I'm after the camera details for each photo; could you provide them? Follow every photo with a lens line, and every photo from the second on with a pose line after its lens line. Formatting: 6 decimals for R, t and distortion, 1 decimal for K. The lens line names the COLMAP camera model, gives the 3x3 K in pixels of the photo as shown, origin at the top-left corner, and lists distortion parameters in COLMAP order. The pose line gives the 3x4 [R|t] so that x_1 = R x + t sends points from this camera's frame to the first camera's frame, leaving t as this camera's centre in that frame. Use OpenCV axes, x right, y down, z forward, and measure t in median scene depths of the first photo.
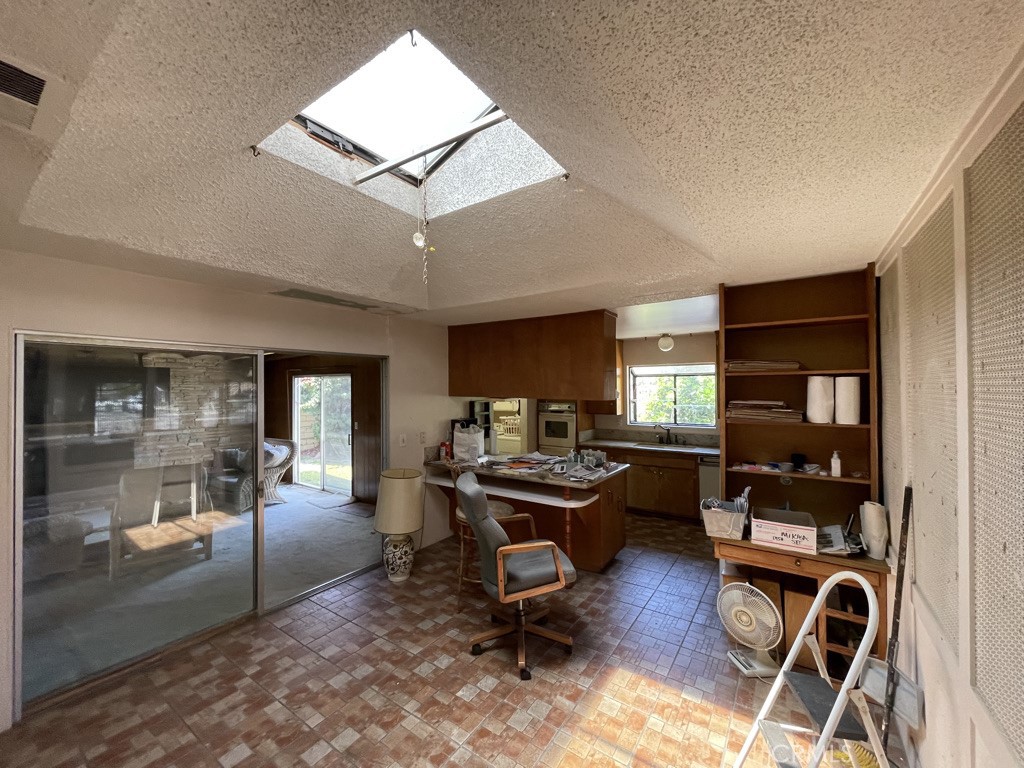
lens RADIAL K [[410.1, 0, 510.7], [0, 410.1, 384.4], [0, 0, 1]] dist [0.000288, -0.000183]
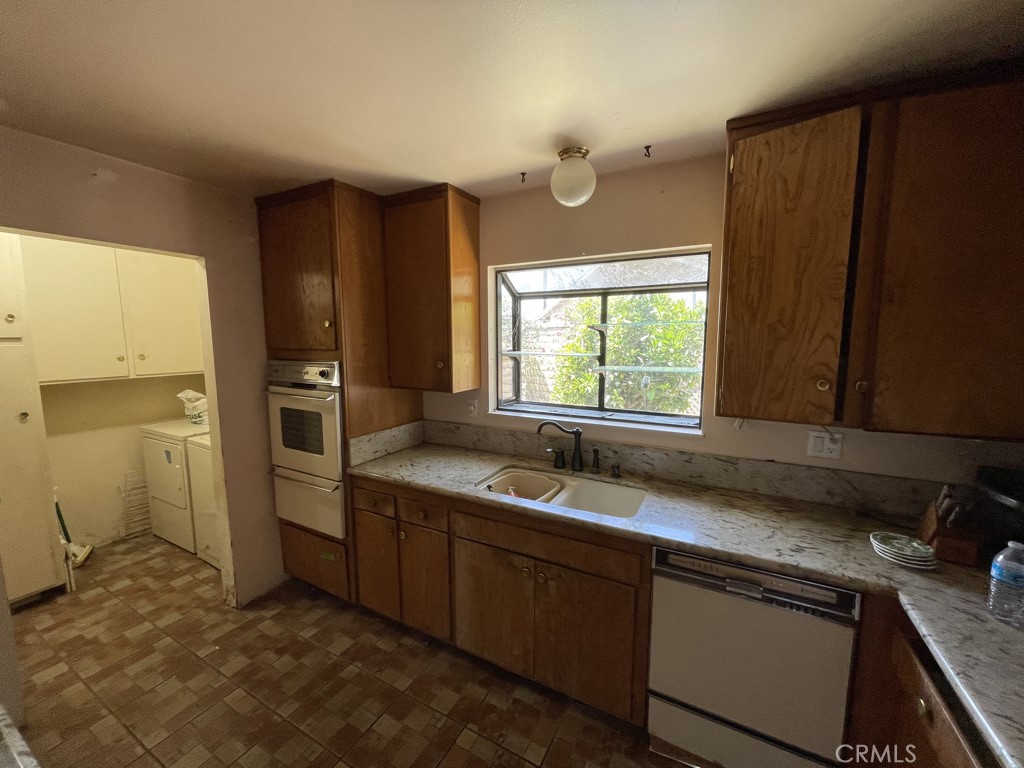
lens RADIAL K [[410.1, 0, 514.1], [0, 410.1, 383.9], [0, 0, 1]] dist [0.000288, -0.000183]
pose [[0.992321, -0.005180, 0.123584, 0.487118], [-0.012421, 0.989900, 0.141225, 0.019601], [-0.123067, -0.141675, 0.982233, 1.118305]]
